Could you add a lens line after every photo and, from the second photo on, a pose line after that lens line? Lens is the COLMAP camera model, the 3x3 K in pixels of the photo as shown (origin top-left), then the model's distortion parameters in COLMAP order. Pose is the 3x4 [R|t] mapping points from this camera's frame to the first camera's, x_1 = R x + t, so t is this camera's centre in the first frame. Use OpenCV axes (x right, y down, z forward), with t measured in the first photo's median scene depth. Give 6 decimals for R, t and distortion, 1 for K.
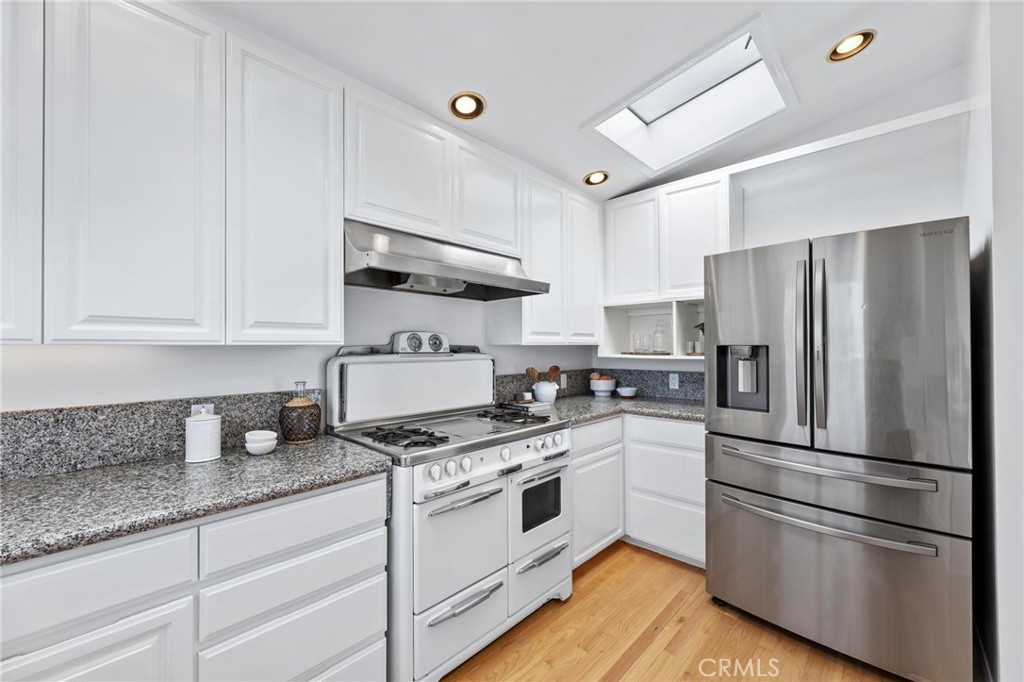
lens RADIAL K [[406.9, 0, 513.3], [0, 406.9, 344.3], [0, 0, 1]] dist [0.002590, -0.000124]
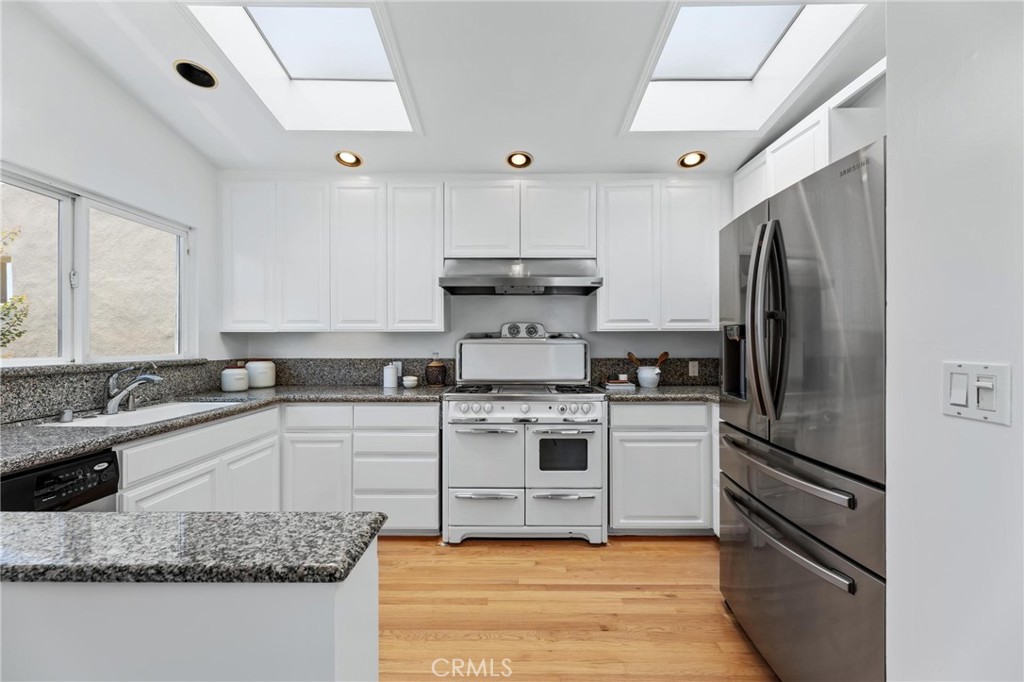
lens RADIAL K [[406.9, 0, 513.3], [0, 406.9, 344.3], [0, 0, 1]] dist [0.002590, -0.000124]
pose [[0.689456, 0.005069, -0.724310, 0.925584], [0.003795, 0.999936, 0.010611, 0.034183], [0.724318, -0.010065, 0.689393, 0.016004]]
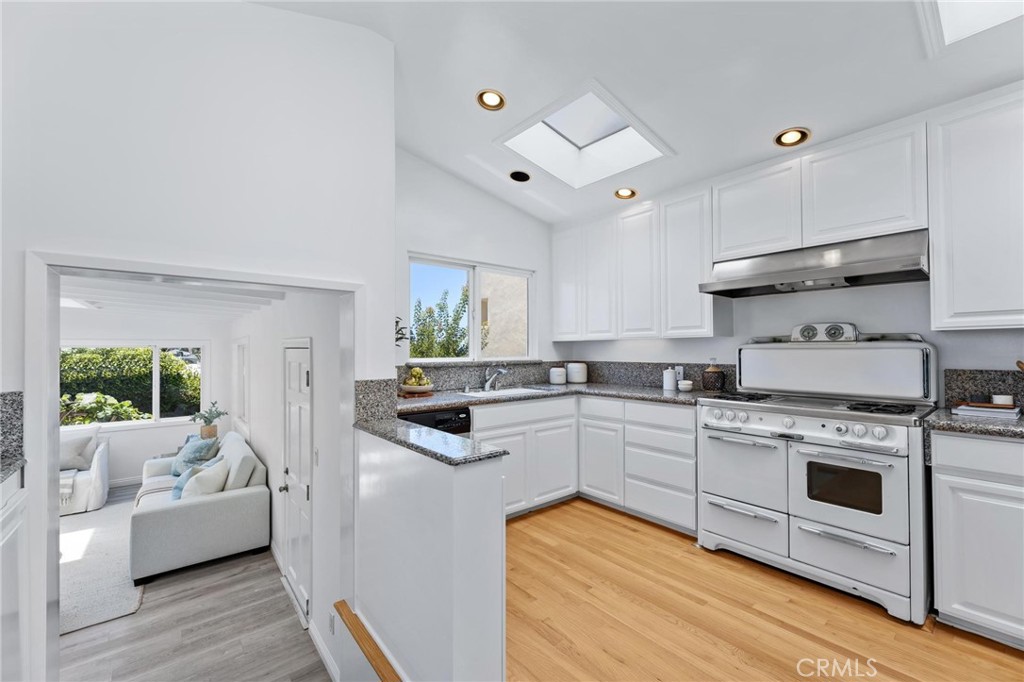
lens RADIAL K [[417.4, 0, 514.1], [0, 417.4, 344.9], [0, 0, 1]] dist [-0.000675, -0.000167]
pose [[-0.111068, -0.008205, -0.993779, 1.263341], [0.012774, 0.999872, -0.009683, 0.037375], [0.993731, -0.013770, -0.110949, 0.319401]]
